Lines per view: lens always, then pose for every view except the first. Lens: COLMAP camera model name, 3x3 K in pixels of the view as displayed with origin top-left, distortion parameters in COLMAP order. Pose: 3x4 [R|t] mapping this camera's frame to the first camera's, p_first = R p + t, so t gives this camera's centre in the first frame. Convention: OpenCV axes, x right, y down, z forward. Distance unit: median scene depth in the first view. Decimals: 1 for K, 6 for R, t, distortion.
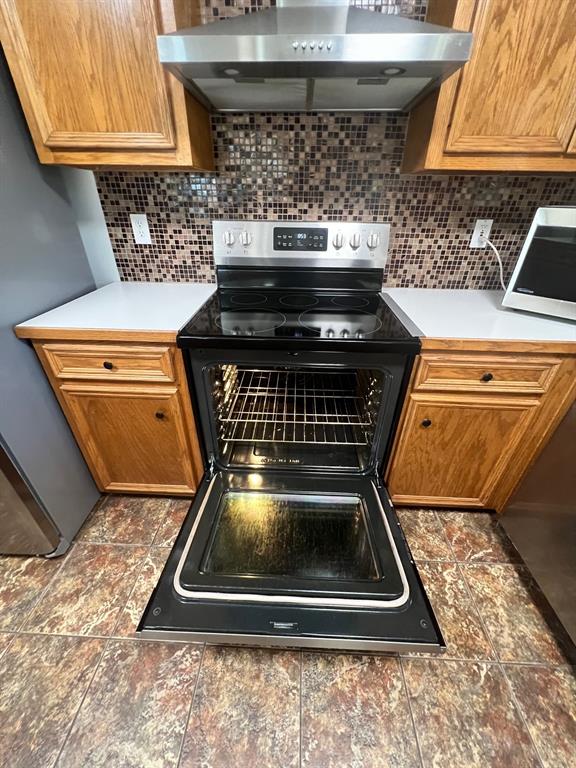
lens RADIAL K [[307.8, 0, 287.3], [0, 307.8, 383.4], [0, 0, 1]] dist [-0.002002, -0.000077]
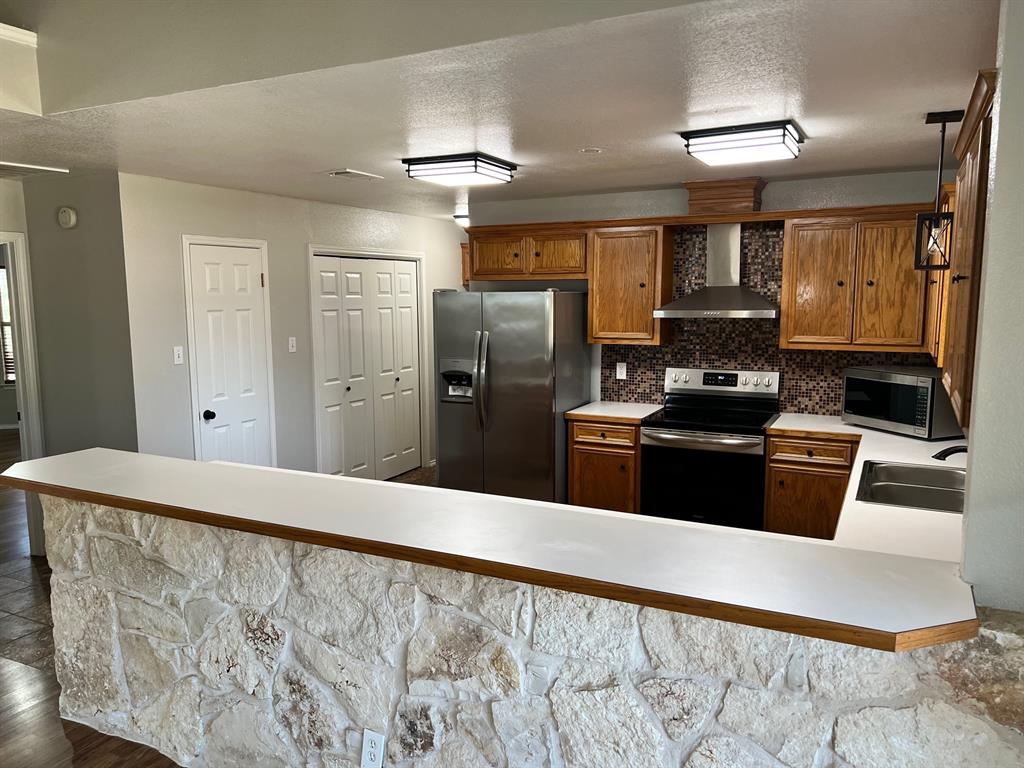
lens RADIAL K [[779.8, 0, 489.6], [0, 779.8, 388.8], [0, 0, 1]] dist [0.063703, -0.054635]
pose [[0.903237, 0.035507, -0.427671, 0.705236], [-0.205705, 0.910443, -0.358858, 1.287353], [0.376628, 0.412108, 0.829650, -2.816917]]
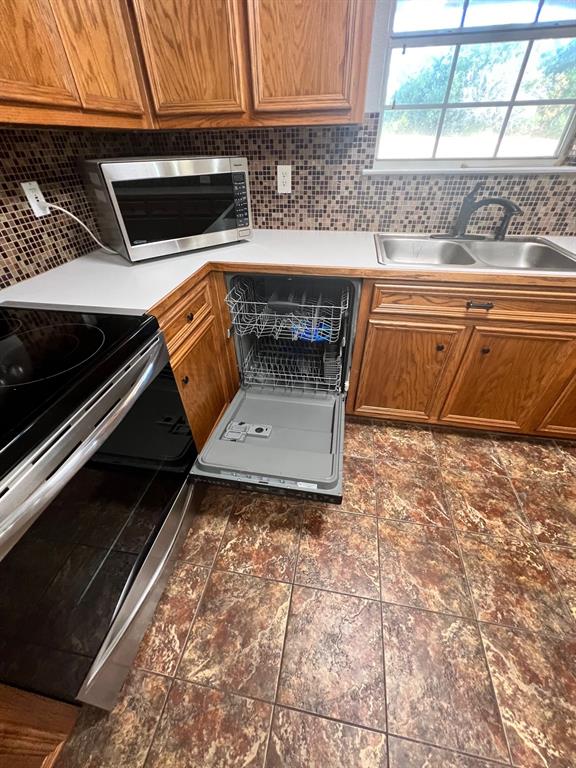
lens RADIAL K [[307.8, 0, 289.7], [0, 307.8, 384.4], [0, 0, 1]] dist [-0.002002, -0.000077]
pose [[0.128939, -0.626340, 0.768813, -0.289116], [0.528287, 0.699496, 0.481268, -0.159473], [-0.839219, 0.344099, 0.421079, 0.209210]]
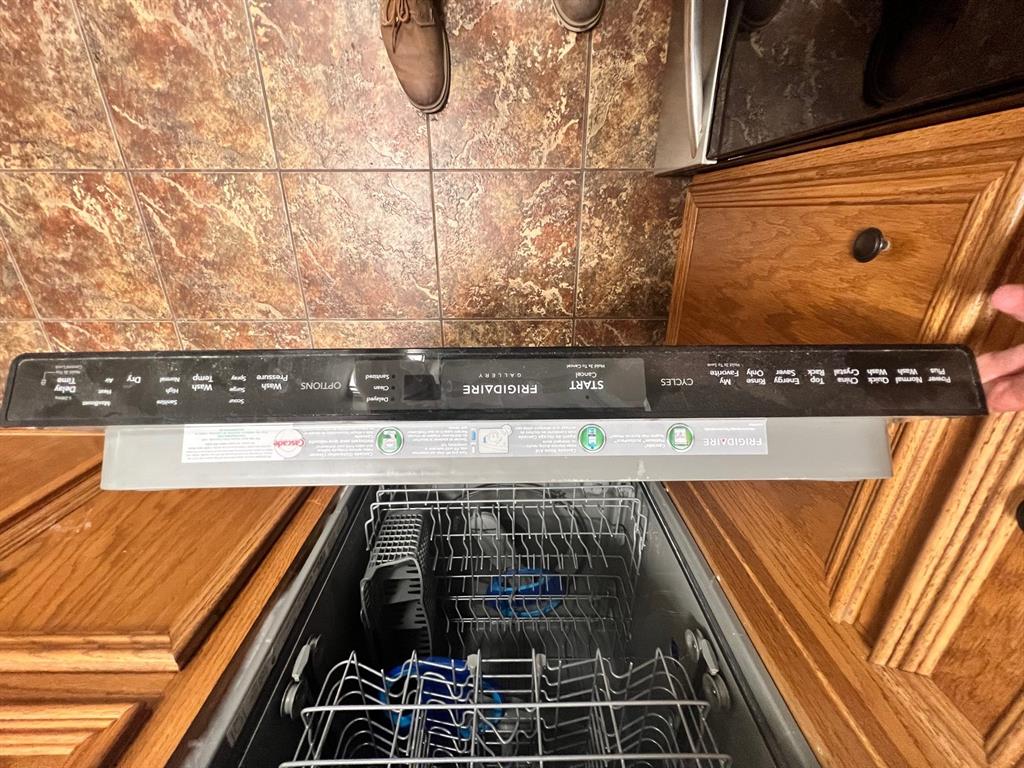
lens RADIAL K [[410.4, 0, 509.9], [0, 410.4, 382.2], [0, 0, 1]] dist [-0.002002, -0.000077]
pose [[0.045255, 0.927986, 0.369857, 0.355431], [-0.526343, -0.292528, 0.798367, -0.015879], [0.849067, -0.230802, 0.475200, 0.476361]]
